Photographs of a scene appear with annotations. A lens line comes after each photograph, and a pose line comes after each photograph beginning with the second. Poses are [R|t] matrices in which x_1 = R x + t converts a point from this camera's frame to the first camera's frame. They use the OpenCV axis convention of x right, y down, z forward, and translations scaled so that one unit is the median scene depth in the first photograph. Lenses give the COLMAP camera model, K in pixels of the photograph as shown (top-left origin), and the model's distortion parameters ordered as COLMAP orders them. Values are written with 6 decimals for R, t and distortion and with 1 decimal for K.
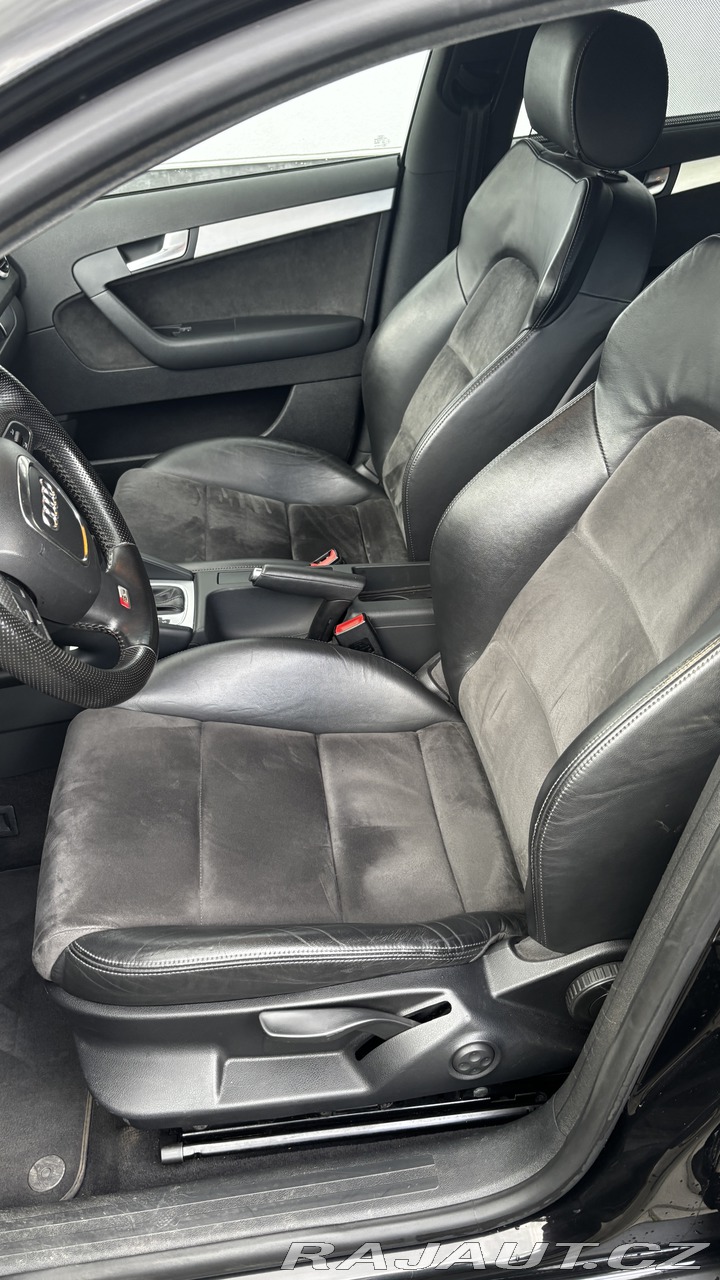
lens RADIAL K [[990.5, 0, 356.6], [0, 990.5, 637.7], [0, 0, 1]] dist [0.022414, -0.008221]
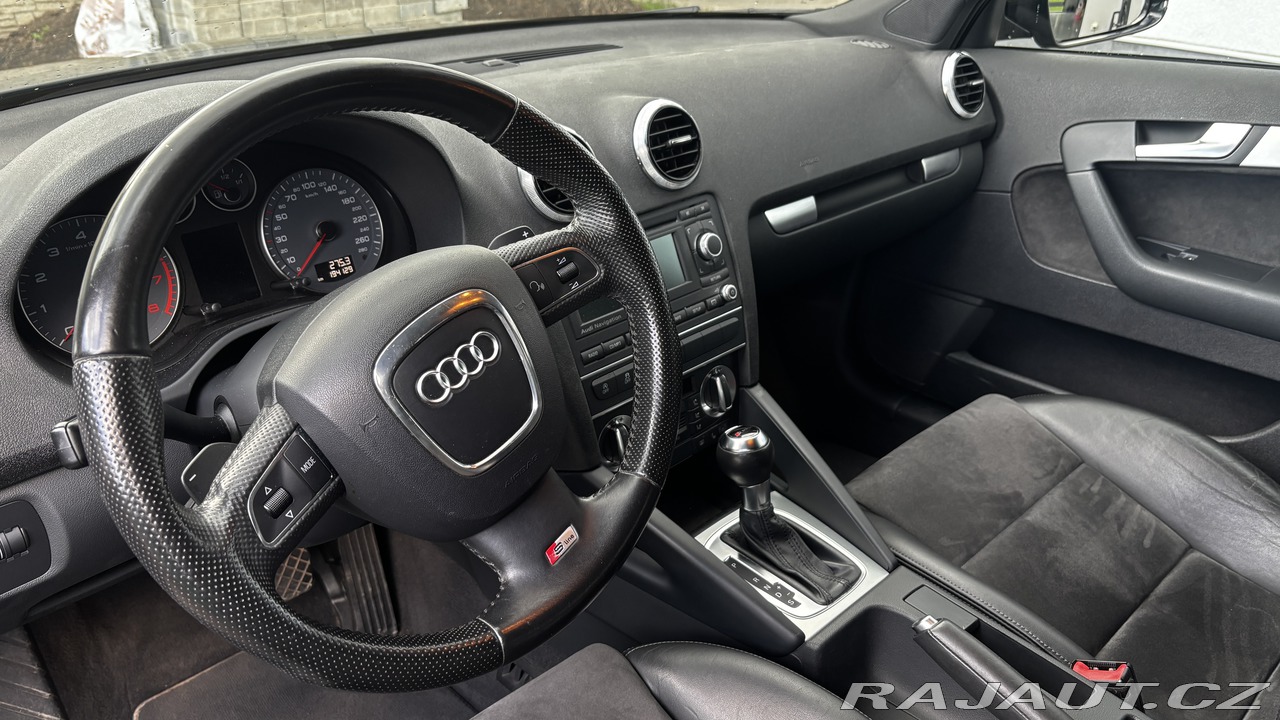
lens RADIAL K [[990.5, 0, 643.6], [0, 990.5, 365.7], [0, 0, 1]] dist [0.022414, -0.008221]
pose [[0.611387, 0.419179, -0.671189, 0.132183], [-0.494957, 0.864352, 0.088959, -0.164696], [0.617433, 0.277821, 0.735930, 0.383523]]
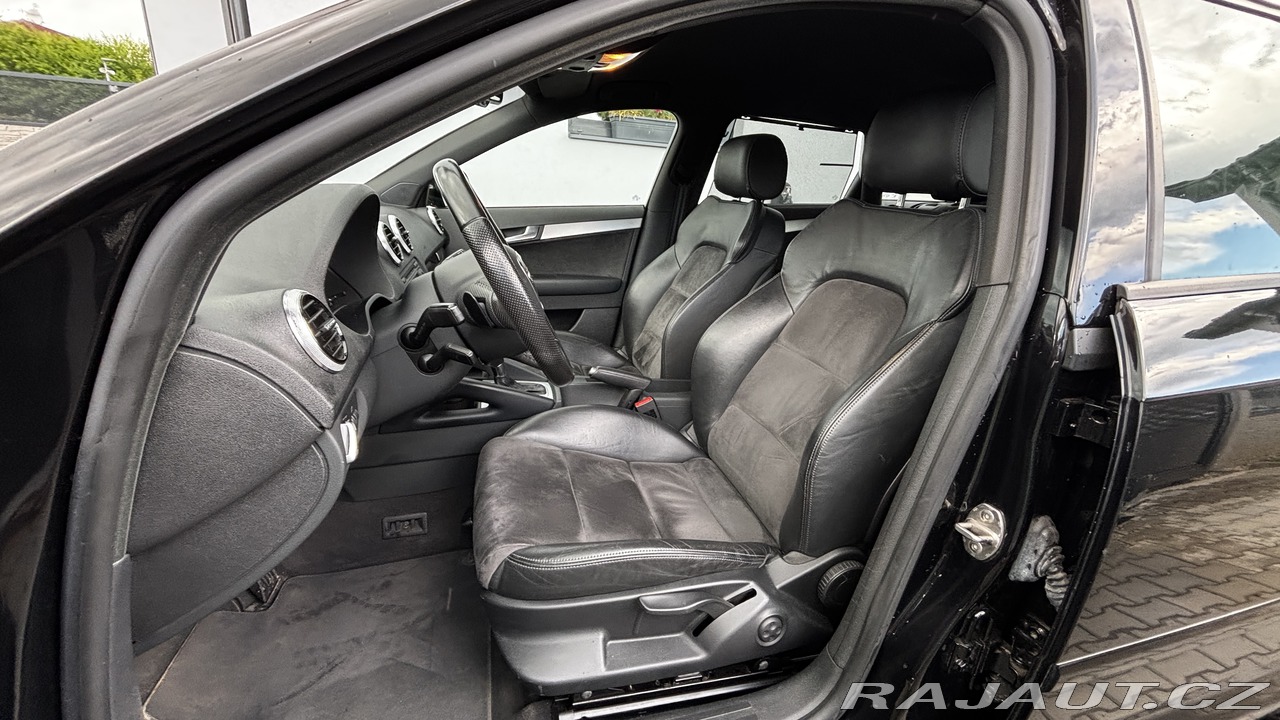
lens RADIAL K [[517.0, 0, 639.5], [0, 517.0, 358.4], [0, 0, 1]] dist [-0.004427, -0.000261]
pose [[0.982001, 0.057690, 0.179852, -0.187105], [-0.000294, 0.952679, -0.303979, 0.194483], [-0.188878, 0.298455, 0.935548, 0.111978]]
